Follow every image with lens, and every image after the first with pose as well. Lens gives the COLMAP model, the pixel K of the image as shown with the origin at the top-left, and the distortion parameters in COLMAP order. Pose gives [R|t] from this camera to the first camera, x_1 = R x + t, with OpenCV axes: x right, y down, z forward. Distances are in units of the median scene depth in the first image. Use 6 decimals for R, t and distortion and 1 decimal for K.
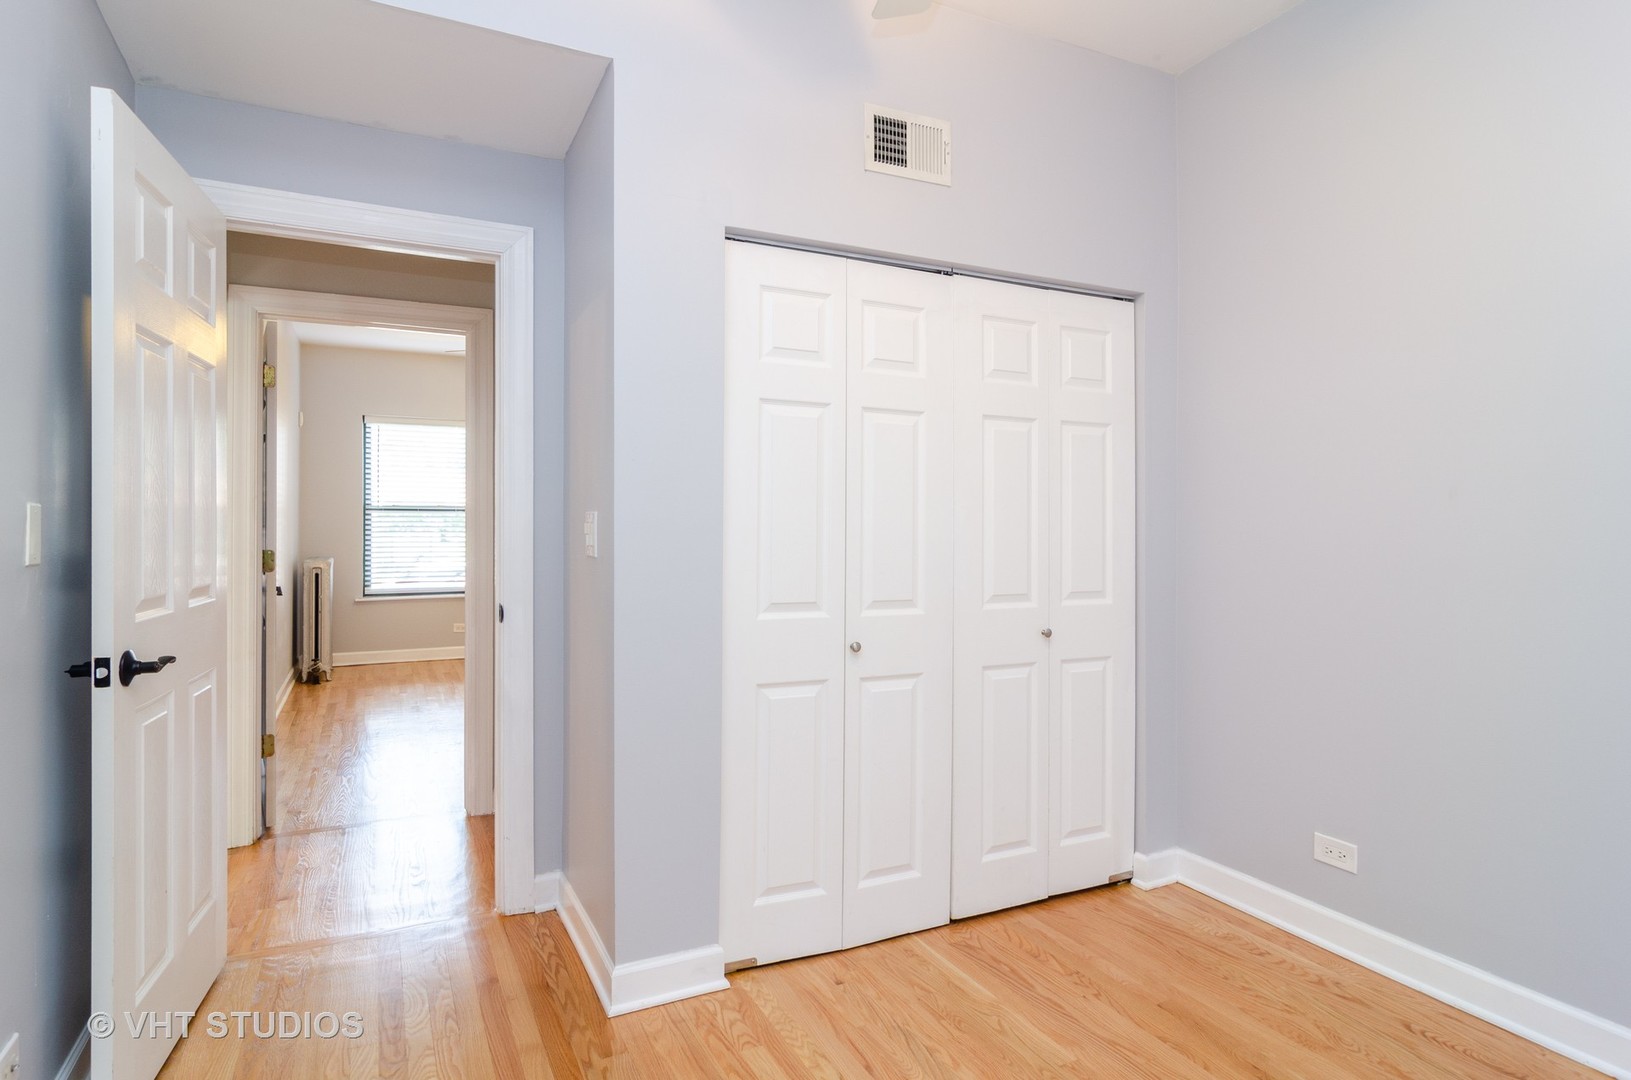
lens RADIAL K [[876.6, 0, 811.8], [0, 876.6, 539.9], [0, 0, 1]] dist [0.000772, 0.001306]
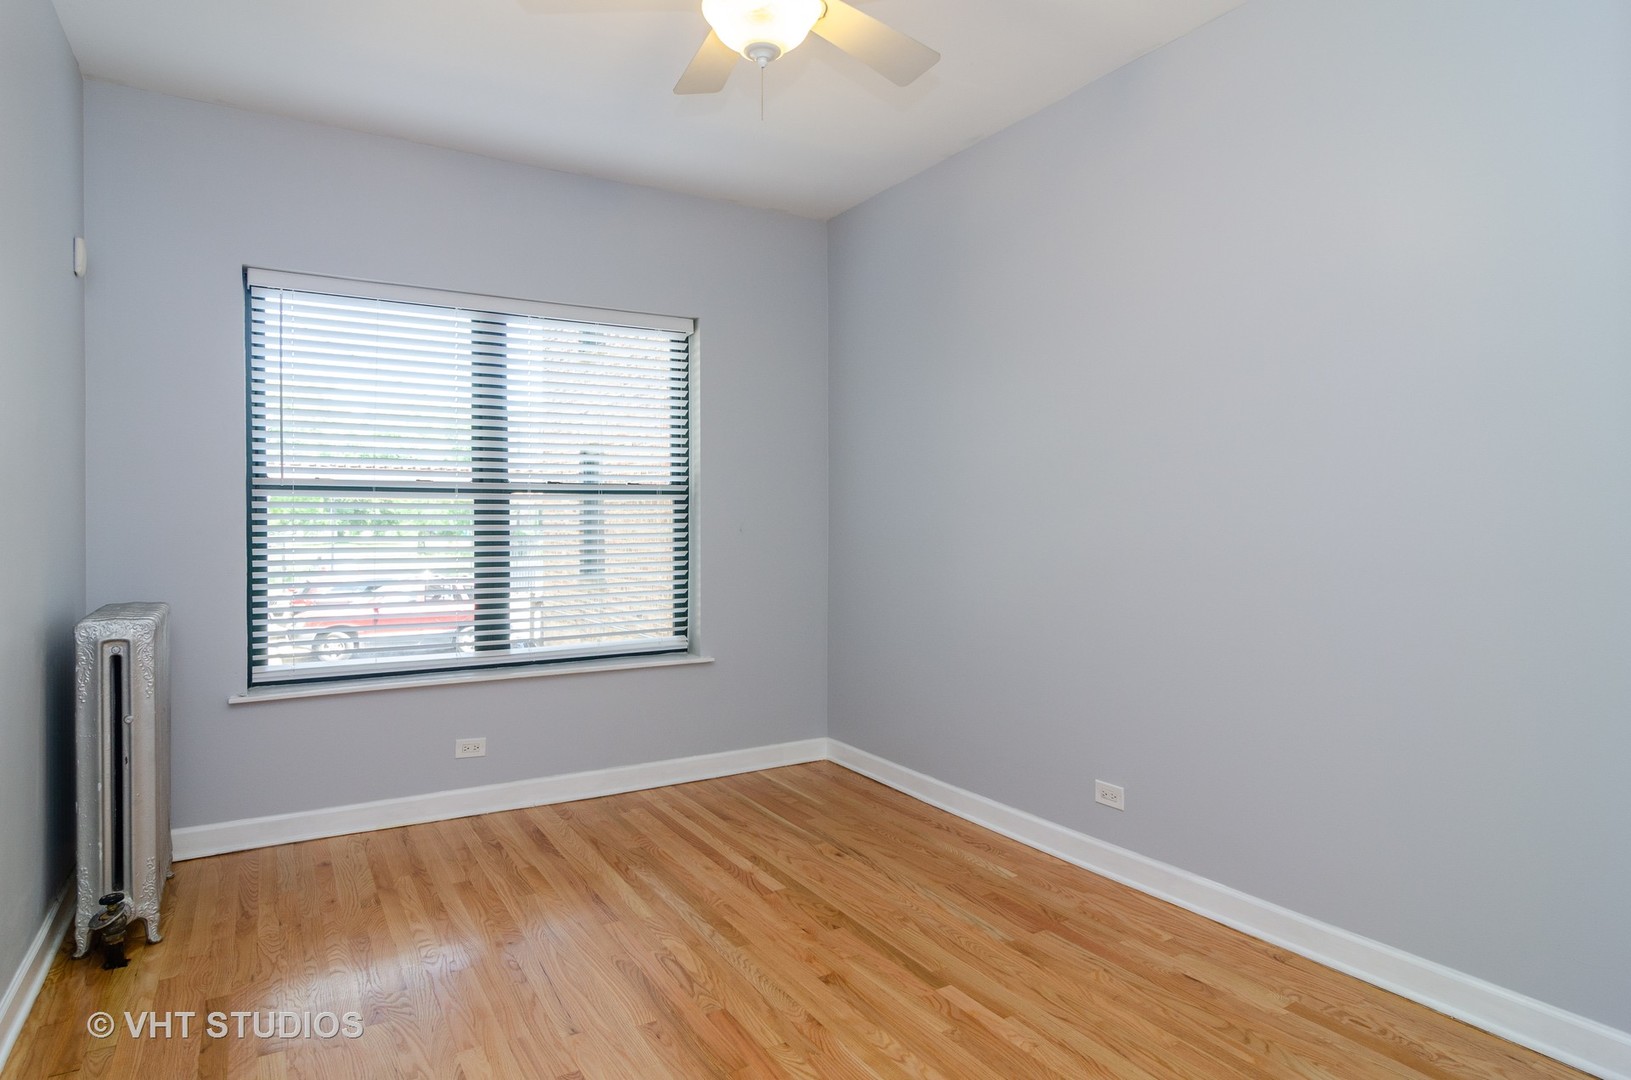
lens RADIAL K [[888.9, 0, 819.4], [0, 888.9, 539.1], [0, 0, 1]] dist [-0.013173, -0.001343]
pose [[0.995066, -0.003473, 0.099150, -0.275614], [0.002962, 0.999982, 0.005301, -0.010870], [-0.099167, -0.004981, 0.995058, 0.541450]]
